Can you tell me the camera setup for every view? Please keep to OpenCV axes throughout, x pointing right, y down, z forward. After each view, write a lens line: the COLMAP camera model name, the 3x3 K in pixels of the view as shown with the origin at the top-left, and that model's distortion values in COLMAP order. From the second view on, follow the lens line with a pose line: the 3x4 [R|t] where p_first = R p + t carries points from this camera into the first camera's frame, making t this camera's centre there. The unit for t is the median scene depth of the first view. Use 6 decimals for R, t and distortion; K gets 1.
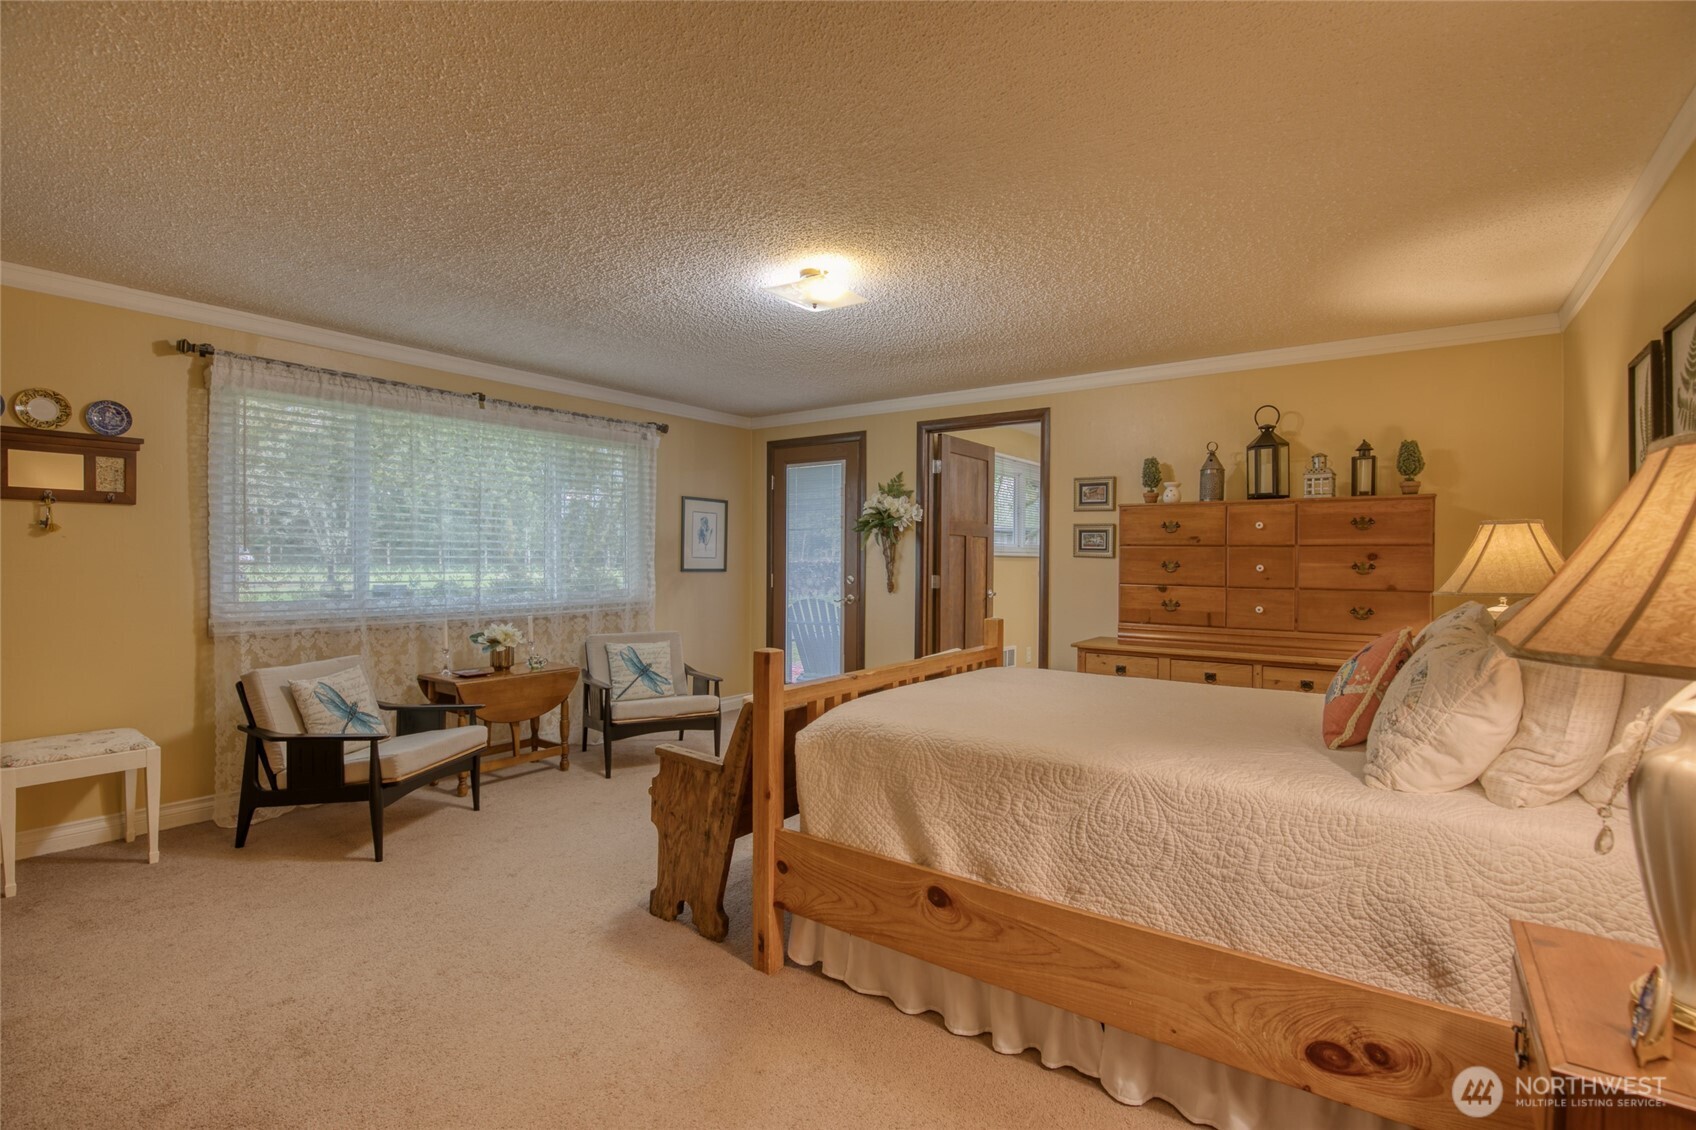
lens RADIAL K [[807.7, 0, 890.0], [0, 807.7, 580.4], [0, 0, 1]] dist [-0.035879, 0.008534]
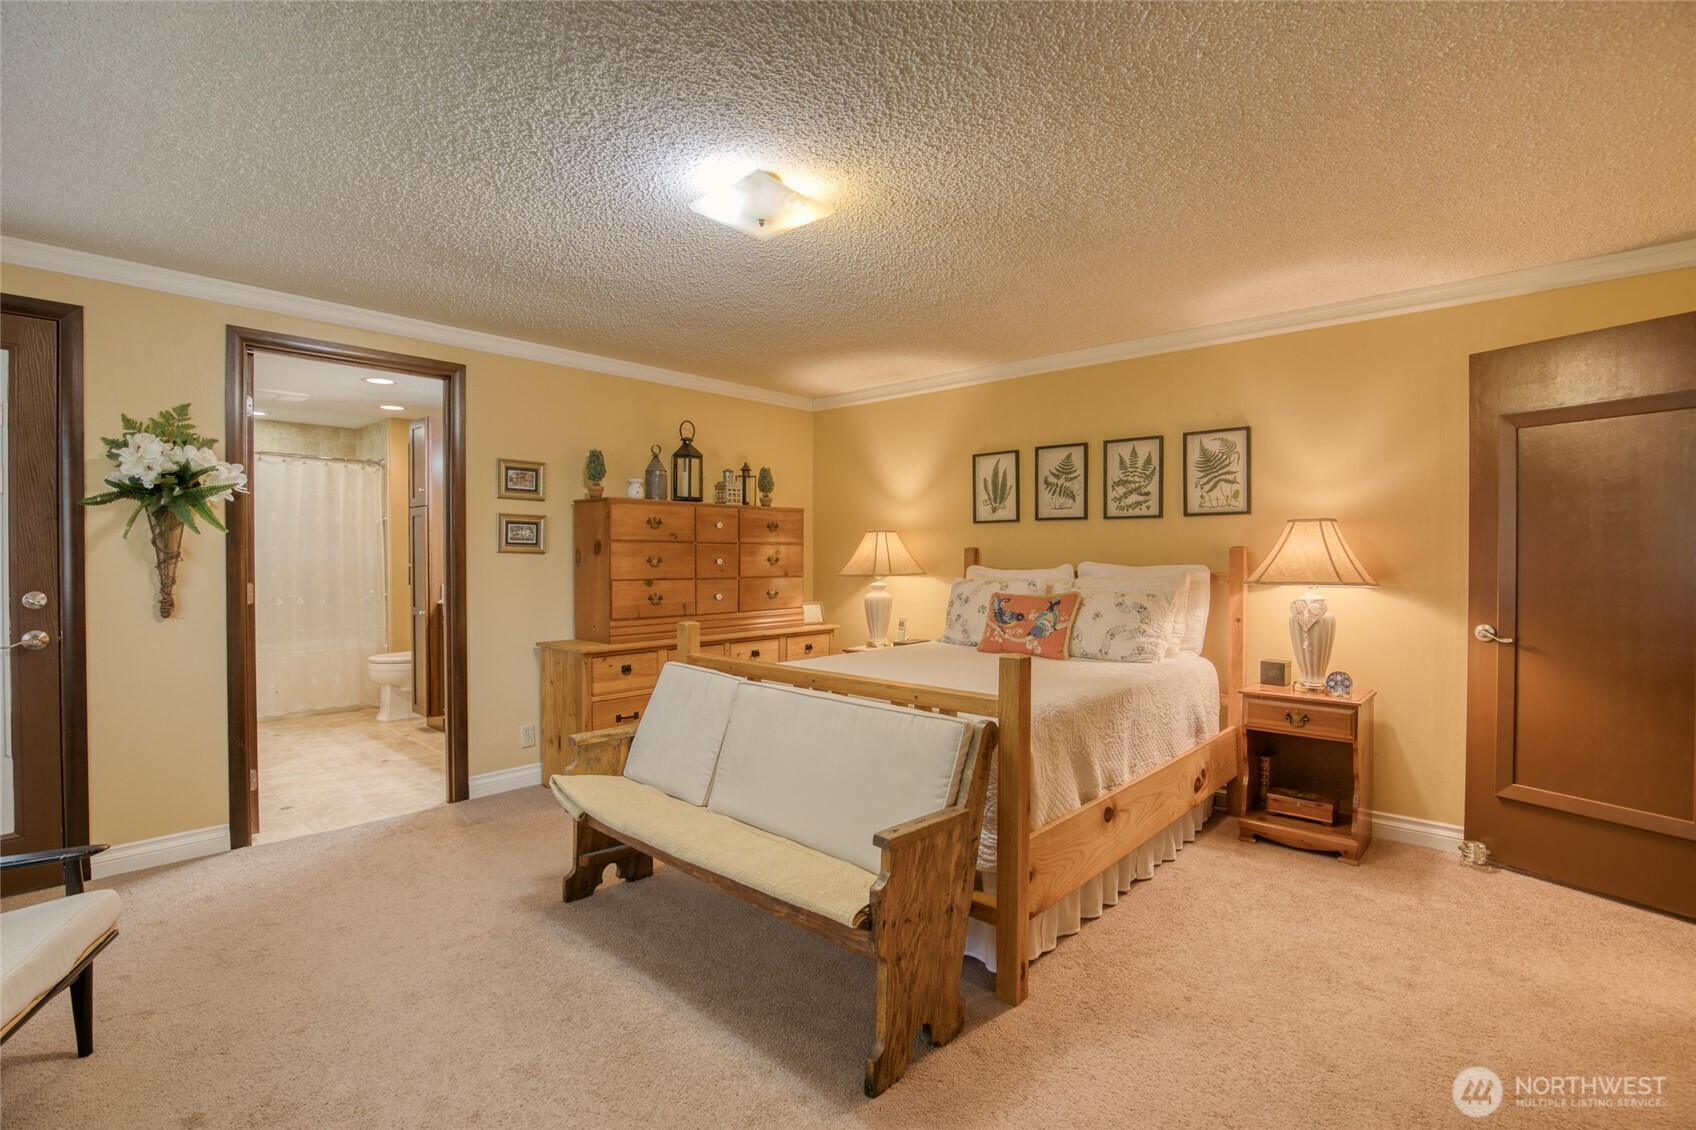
lens RADIAL K [[788.9, 0, 852.2], [0, 788.9, 566.1], [0, 0, 1]] dist [-0.032646, 0.006088]
pose [[0.115873, -0.020585, 0.993051, -0.627954], [0.025527, 0.999517, 0.017741, -0.022944], [-0.992936, 0.023294, 0.116343, 0.631072]]
